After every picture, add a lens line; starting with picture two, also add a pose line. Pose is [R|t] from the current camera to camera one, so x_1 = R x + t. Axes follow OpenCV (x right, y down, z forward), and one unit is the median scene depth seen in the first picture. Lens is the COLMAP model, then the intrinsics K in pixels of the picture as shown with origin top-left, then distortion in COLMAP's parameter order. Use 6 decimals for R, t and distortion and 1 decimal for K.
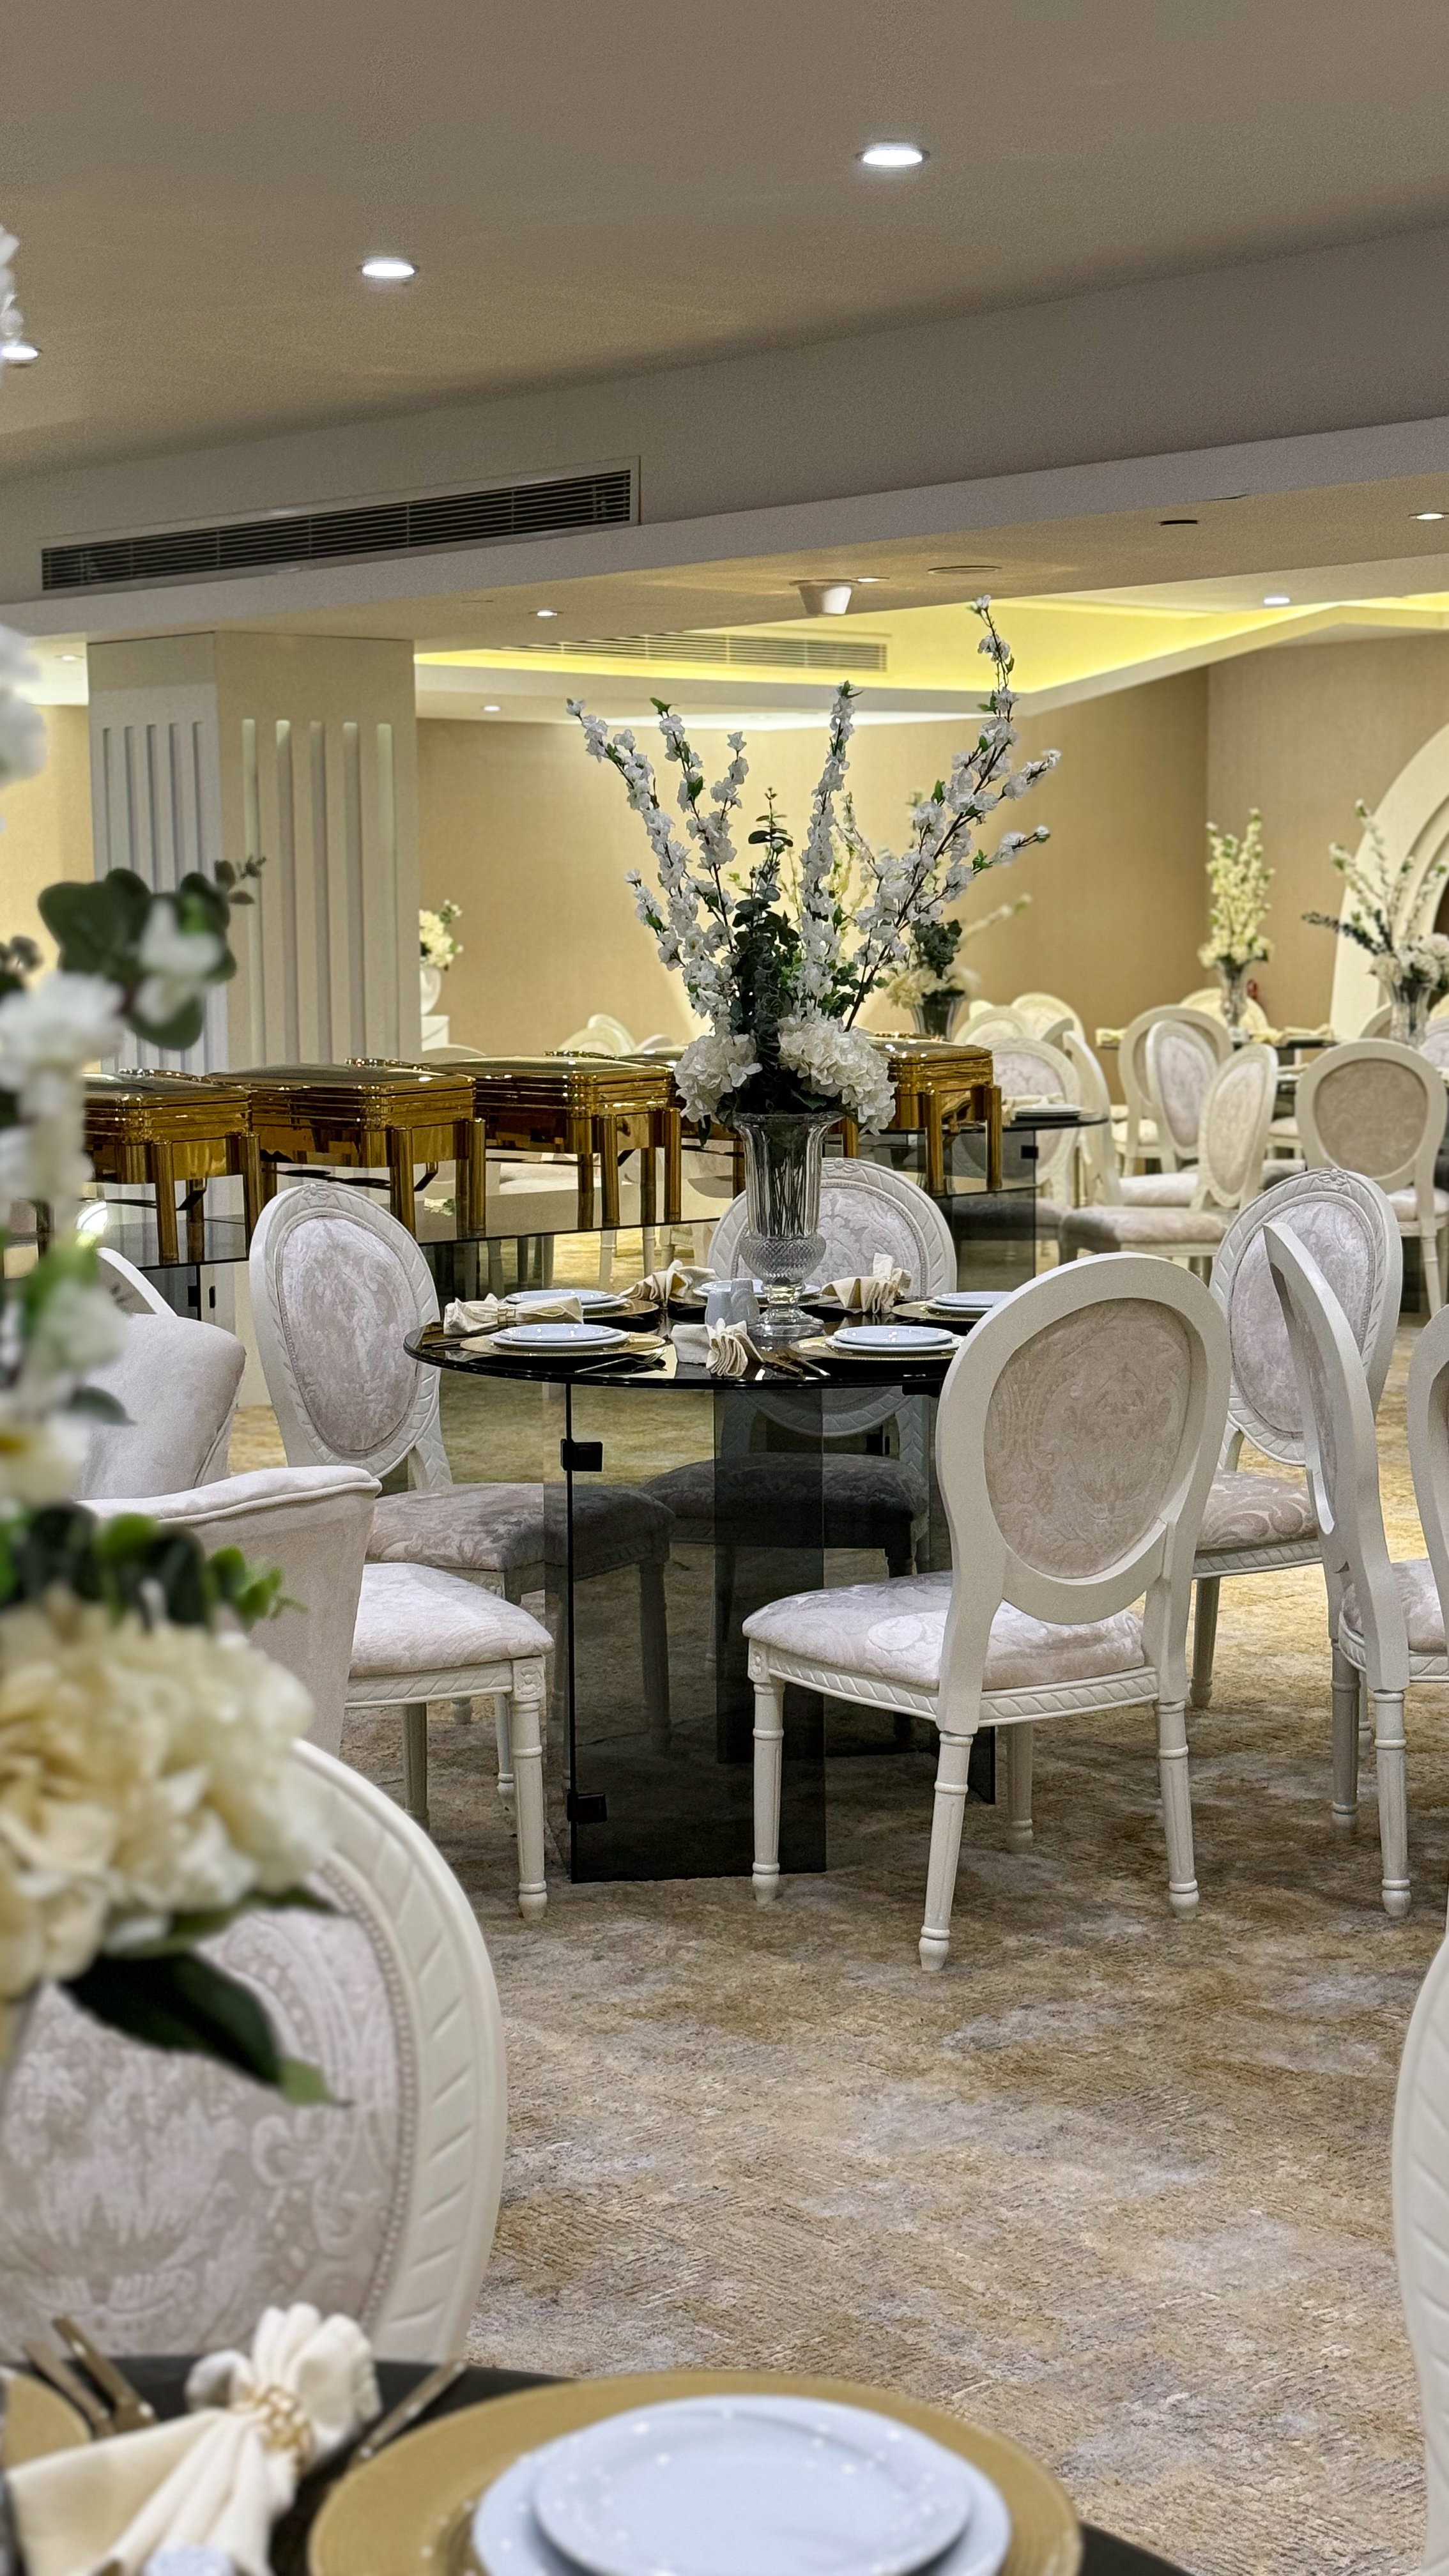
lens RADIAL K [[3453.1, 0, 734.9], [0, 3453.1, 1304.2], [0, 0, 1]] dist [0.122688, -0.027696]
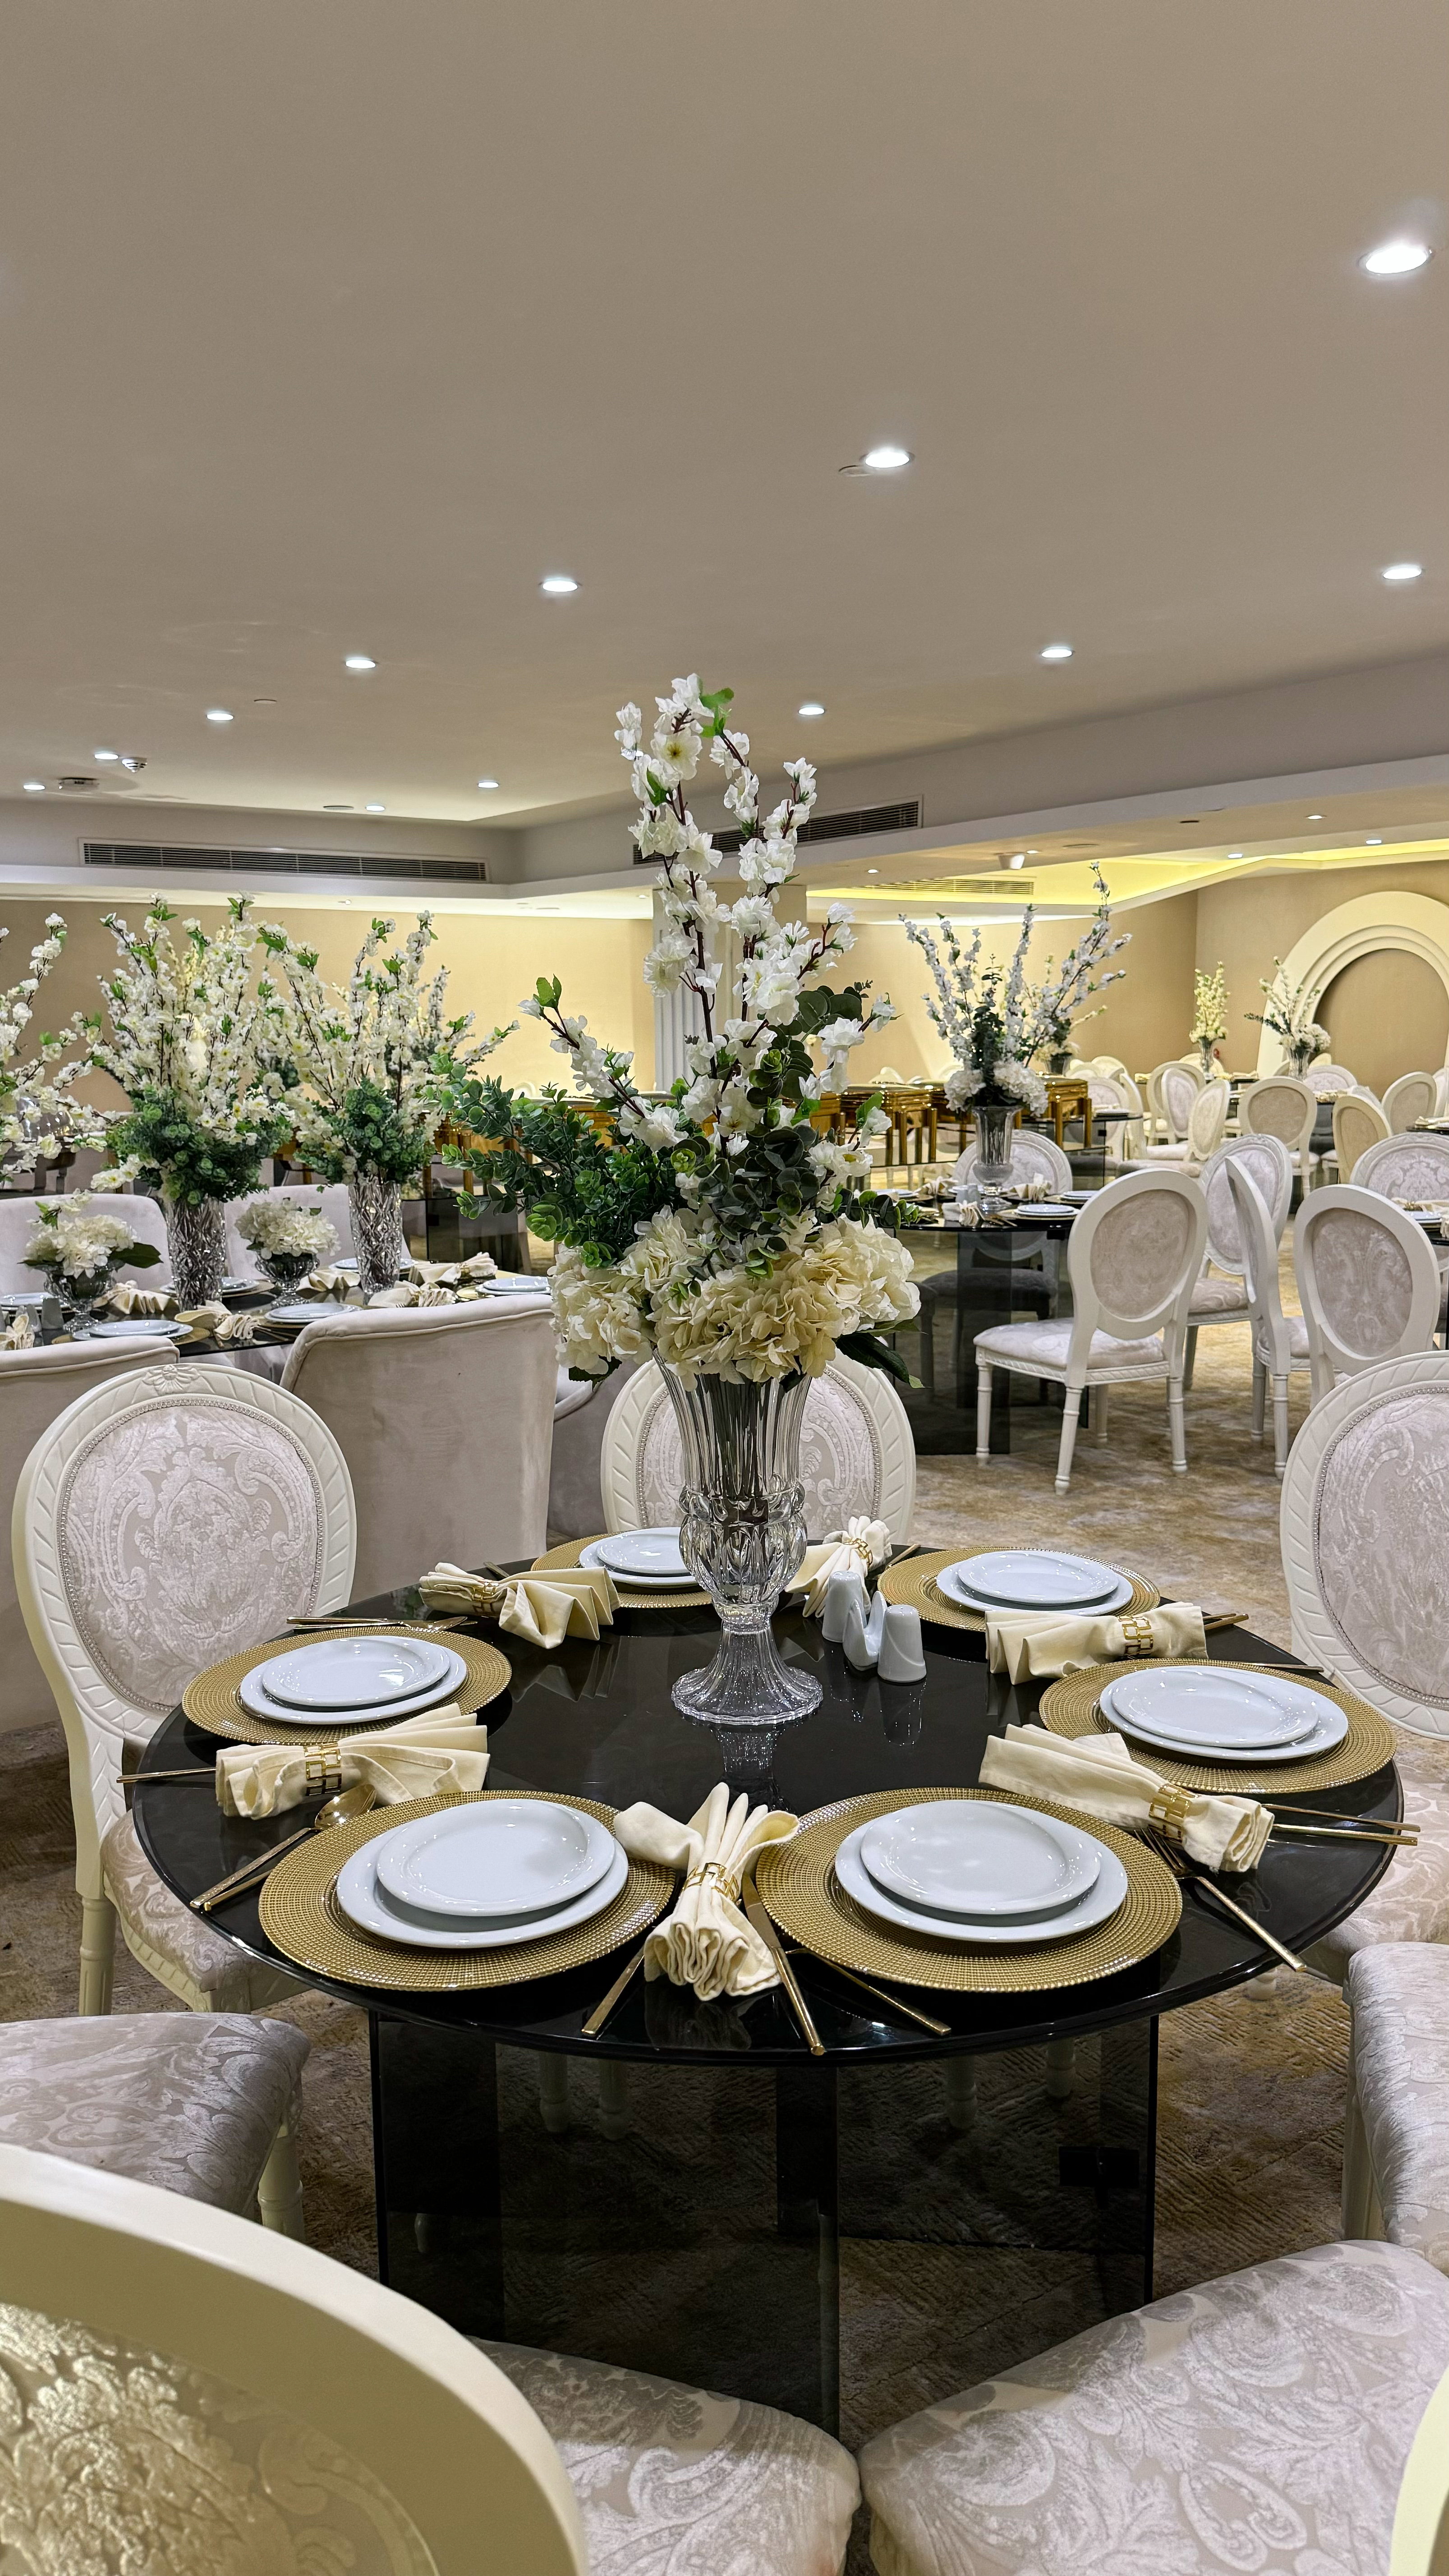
lens RADIAL K [[1746.5, 0, 735.7], [0, 1746.5, 1287.2], [0, 0, 1]] dist [0.183045, -0.384646]
pose [[0.993550, 0.014776, -0.112432, -0.021412], [-0.010454, 0.999187, 0.038941, 0.016362], [0.112916, -0.037514, 0.992896, -0.109915]]
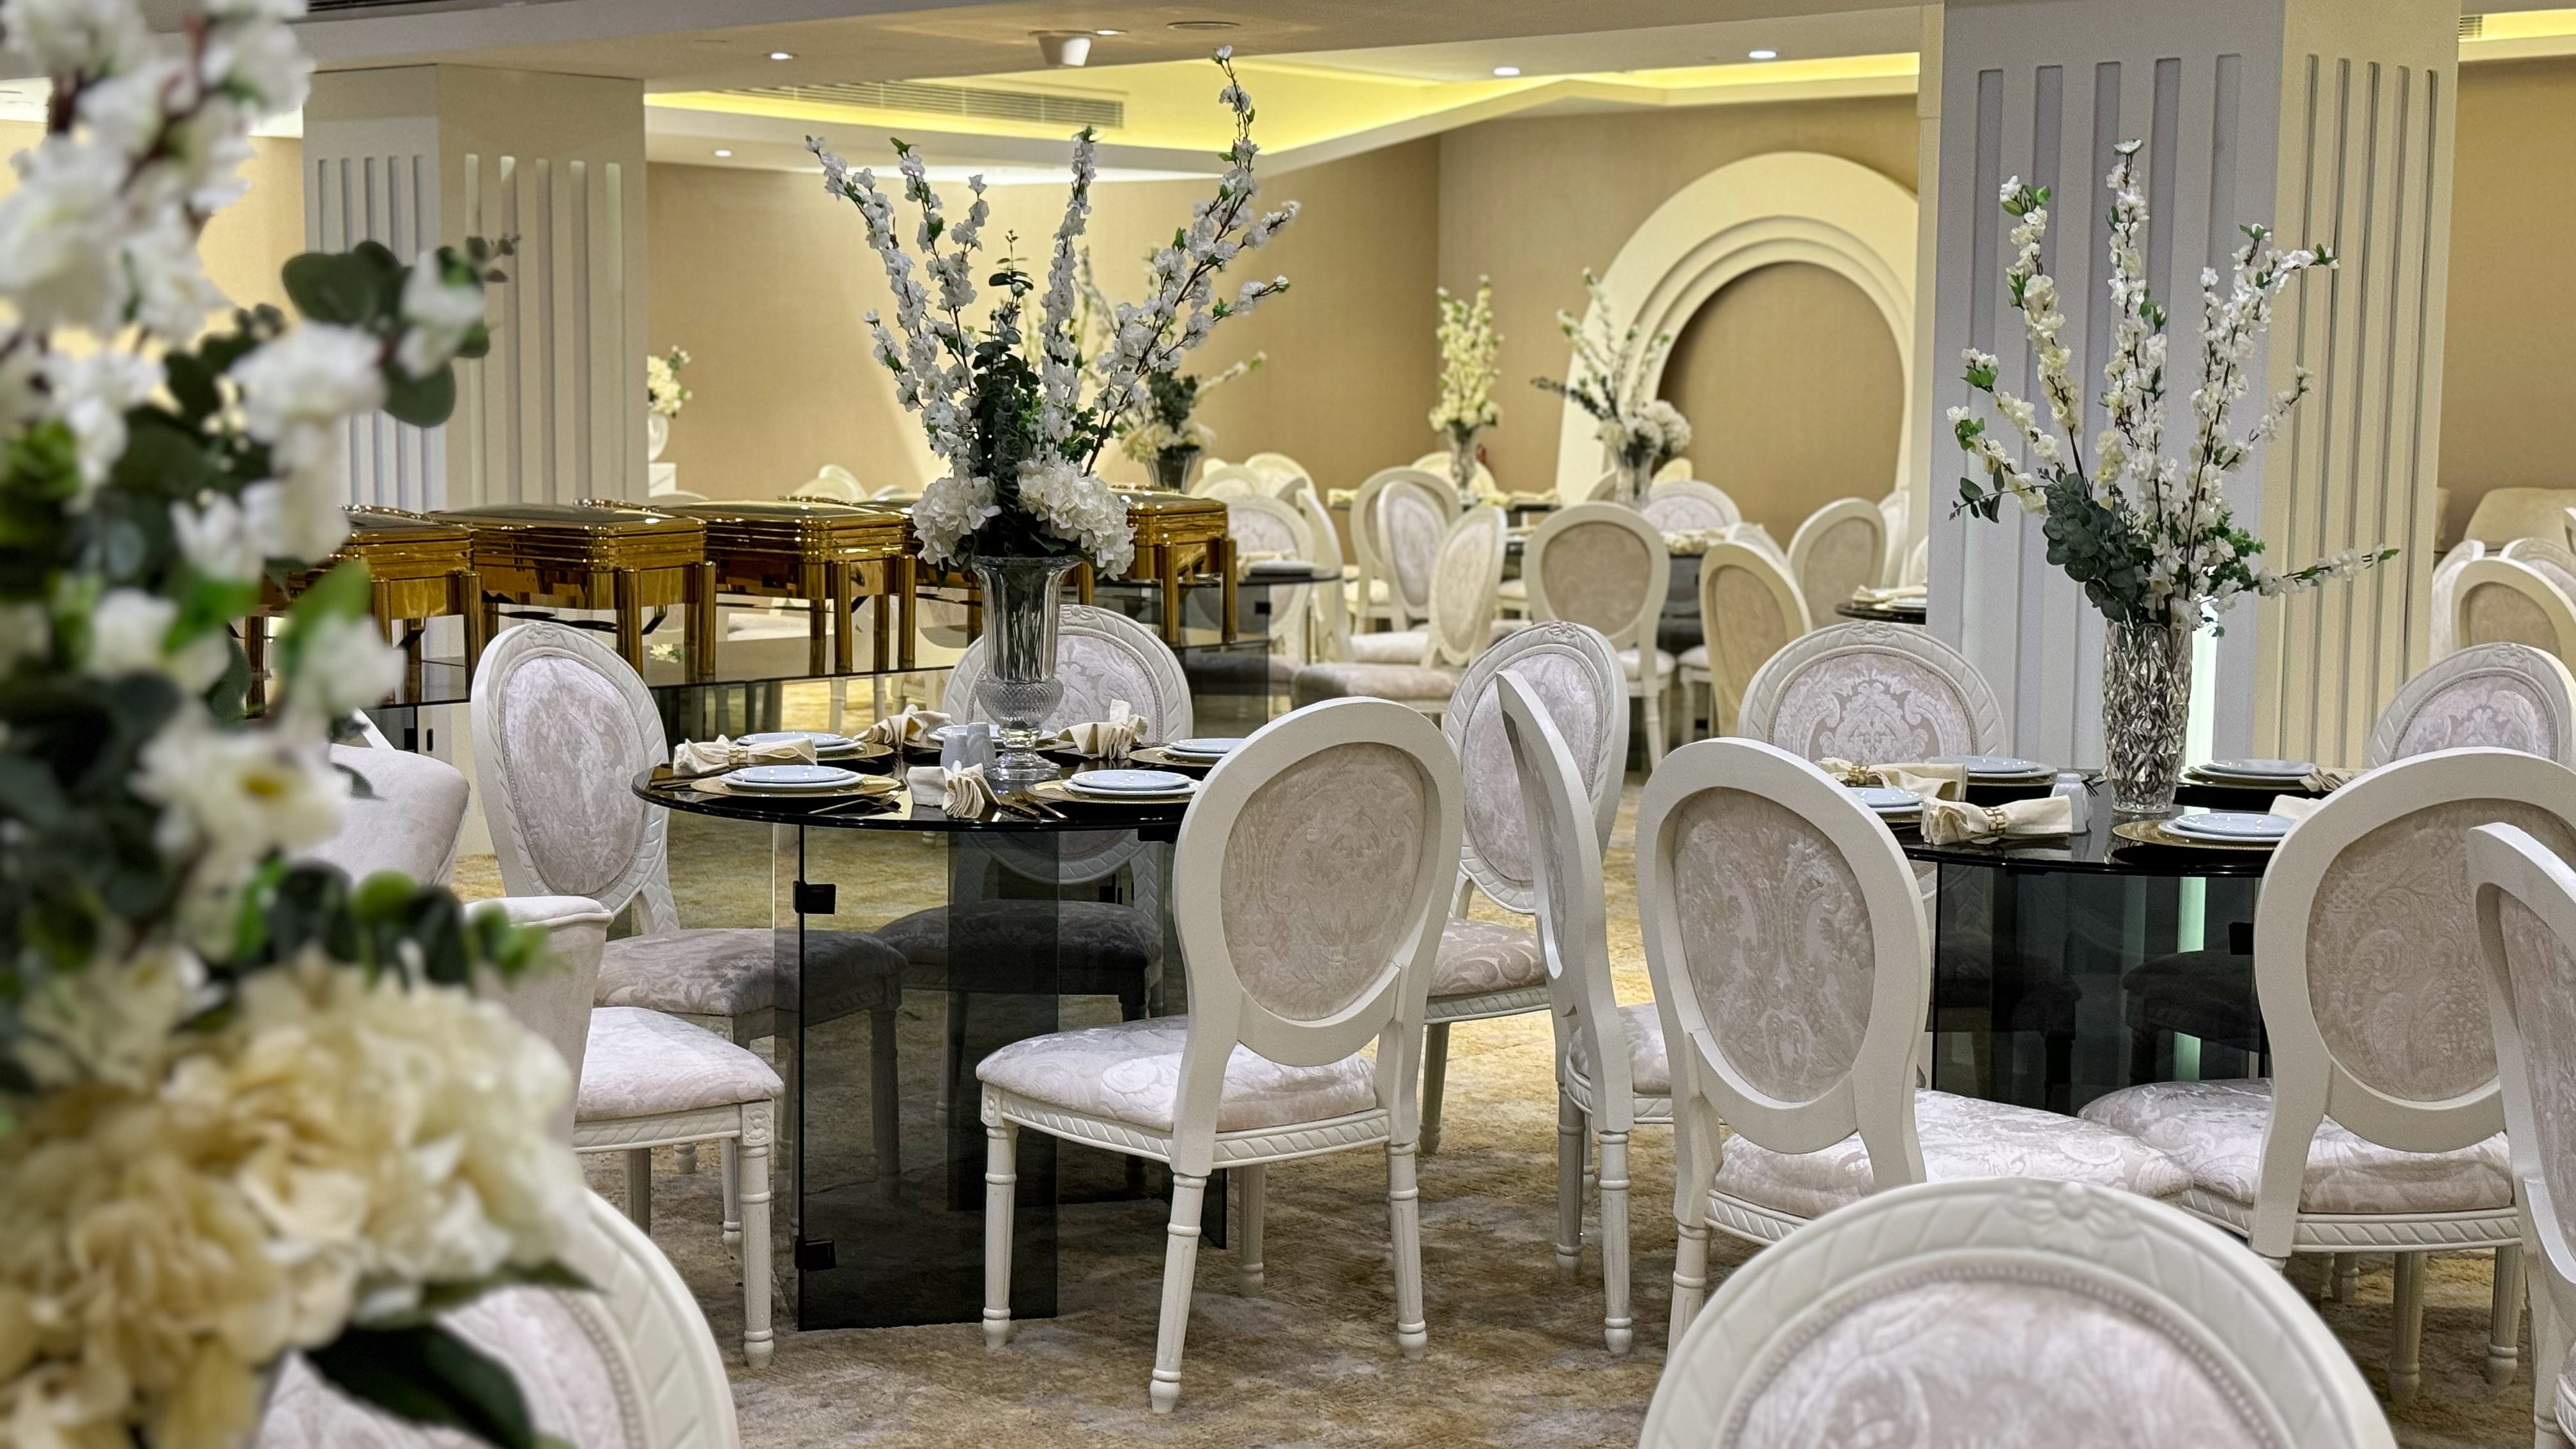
lens RADIAL K [[3453.1, 0, 1295.6], [0, 3453.1, 735.8], [0, 0, 1]] dist [0.122688, -0.027696]
pose [[0.995341, 0.009545, 0.095948, -0.002591], [-0.008649, 0.999915, -0.009758, 0.005436], [-0.096033, 0.008883, 0.995339, -0.000897]]
